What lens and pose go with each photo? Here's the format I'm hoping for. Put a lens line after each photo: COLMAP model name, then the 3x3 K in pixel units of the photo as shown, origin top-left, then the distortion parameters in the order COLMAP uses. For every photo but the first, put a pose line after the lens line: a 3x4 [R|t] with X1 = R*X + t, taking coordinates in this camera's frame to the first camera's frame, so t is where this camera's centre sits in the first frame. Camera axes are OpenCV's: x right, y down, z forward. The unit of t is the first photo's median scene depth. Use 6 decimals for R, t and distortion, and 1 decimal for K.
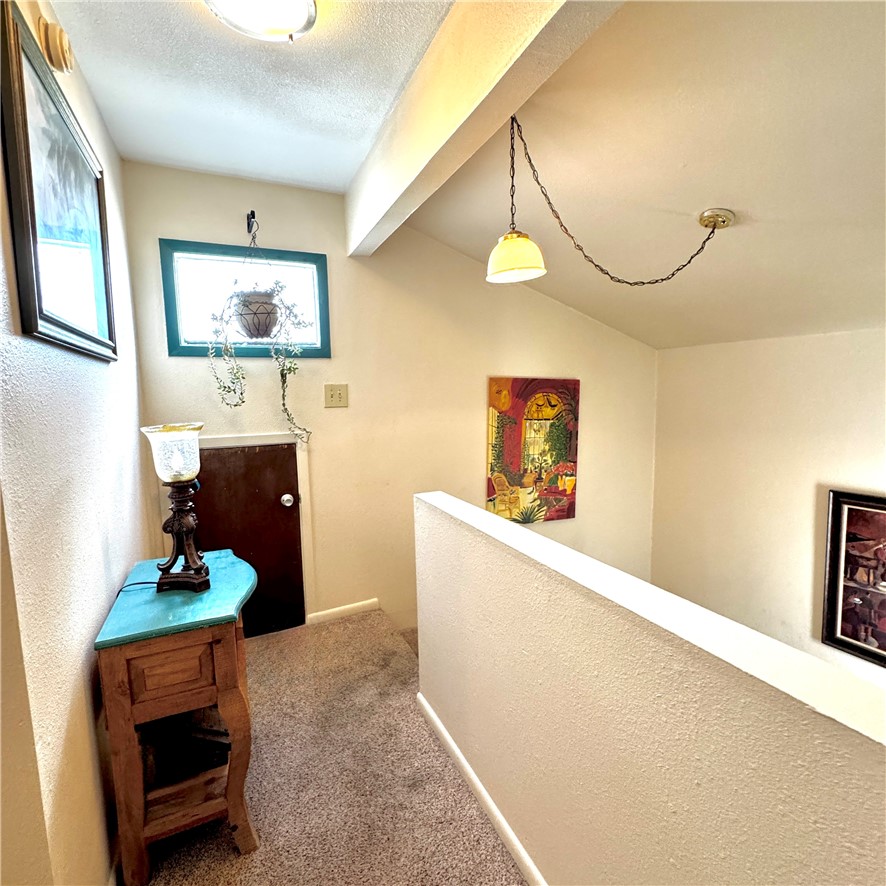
lens RADIAL K [[468.6, 0, 443.0], [0, 468.6, 443.0], [0, 0, 1]] dist [-0.000932, -0.001517]
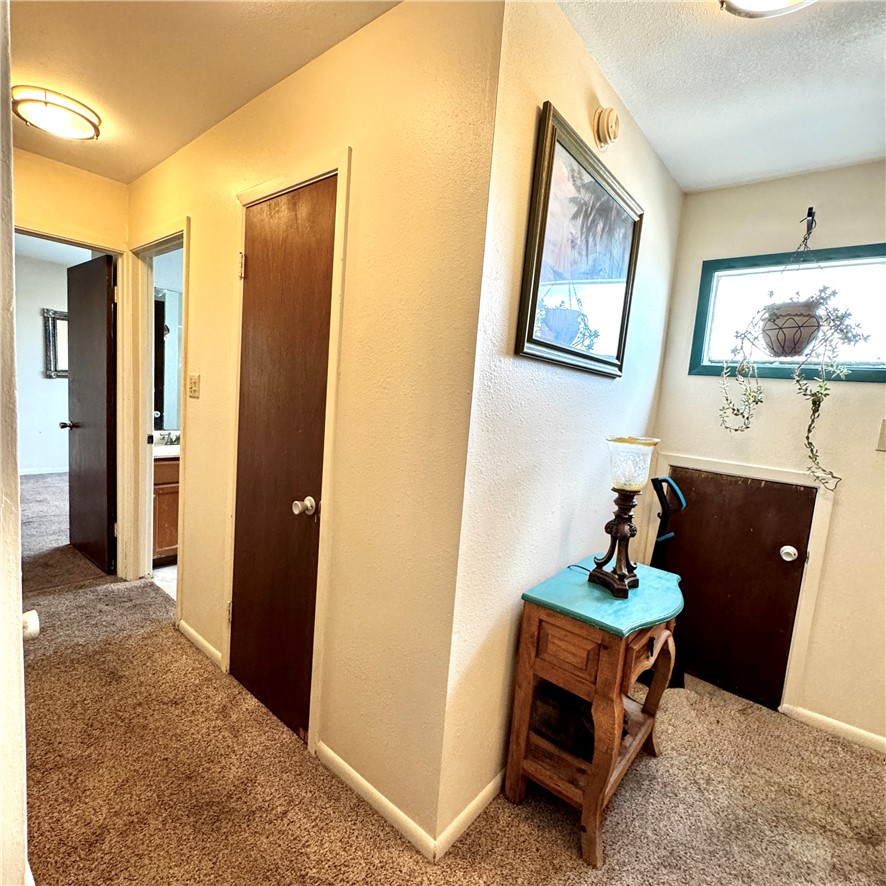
lens RADIAL K [[468.6, 0, 443.0], [0, 468.6, 443.0], [0, 0, 1]] dist [-0.000932, -0.001517]
pose [[0.430946, 0.154144, -0.889115, 0.169435], [-0.191072, 0.978548, 0.077038, -0.022933], [0.881917, 0.136686, 0.451154, 0.121629]]
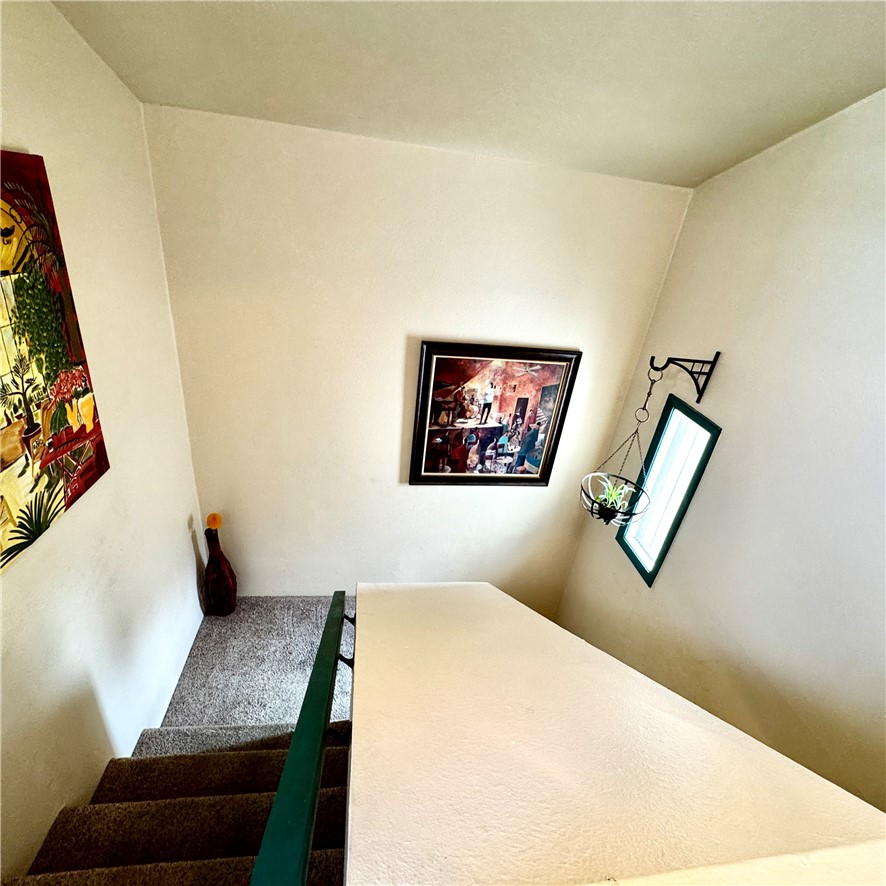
lens RADIAL K [[468.6, 0, 443.0], [0, 468.6, 443.0], [0, 0, 1]] dist [-0.000932, -0.001517]
pose [[0.293051, -0.395641, 0.870396, -0.047870], [-0.015737, 0.908244, 0.418144, -0.090686], [-0.955967, -0.136235, 0.259936, 0.577777]]
